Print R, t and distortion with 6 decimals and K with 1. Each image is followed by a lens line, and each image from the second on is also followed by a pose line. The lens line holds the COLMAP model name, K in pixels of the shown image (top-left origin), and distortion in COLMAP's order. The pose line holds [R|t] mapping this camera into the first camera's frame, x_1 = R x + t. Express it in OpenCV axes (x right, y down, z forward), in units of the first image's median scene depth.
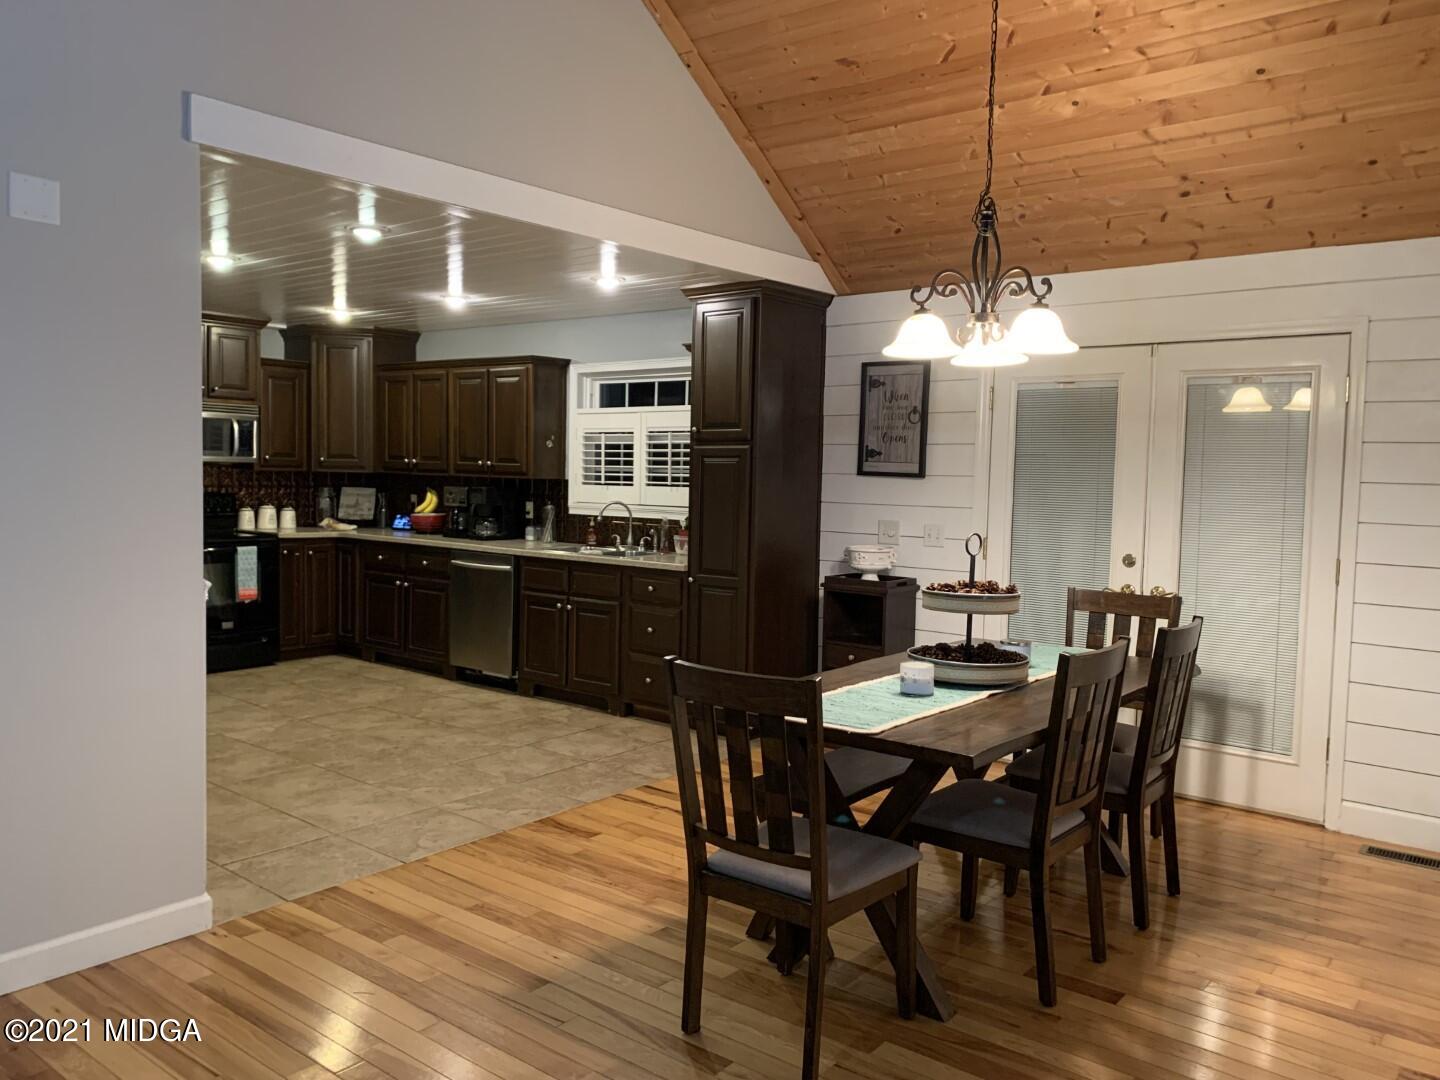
lens RADIAL K [[1109.4, 0, 720.8], [0, 1109.4, 552.3], [0, 0, 1]] dist [0.031982, -0.028105]
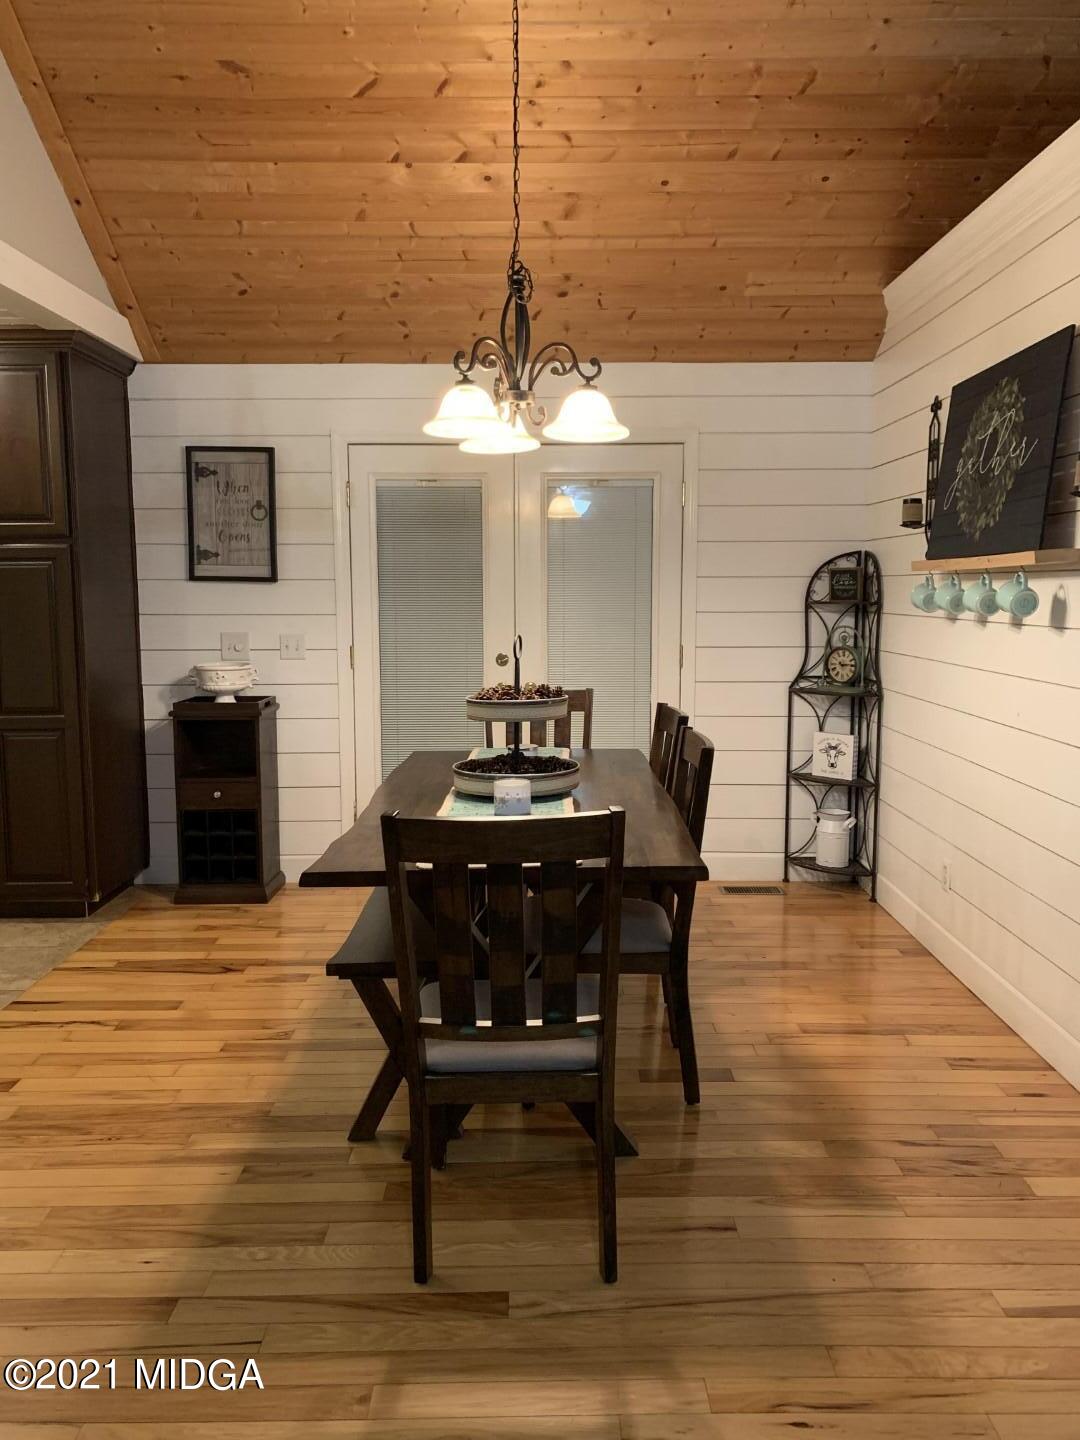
lens RADIAL K [[1101.8, 0, 540.0], [0, 1101.8, 720.0], [0, 0, 1]] dist [0.010600, 0.002372]
pose [[0.772322, -0.098844, 0.627494, -0.234718], [0.067595, 0.994999, 0.073537, -0.008580], [-0.631625, -0.014378, 0.775141, 0.197310]]
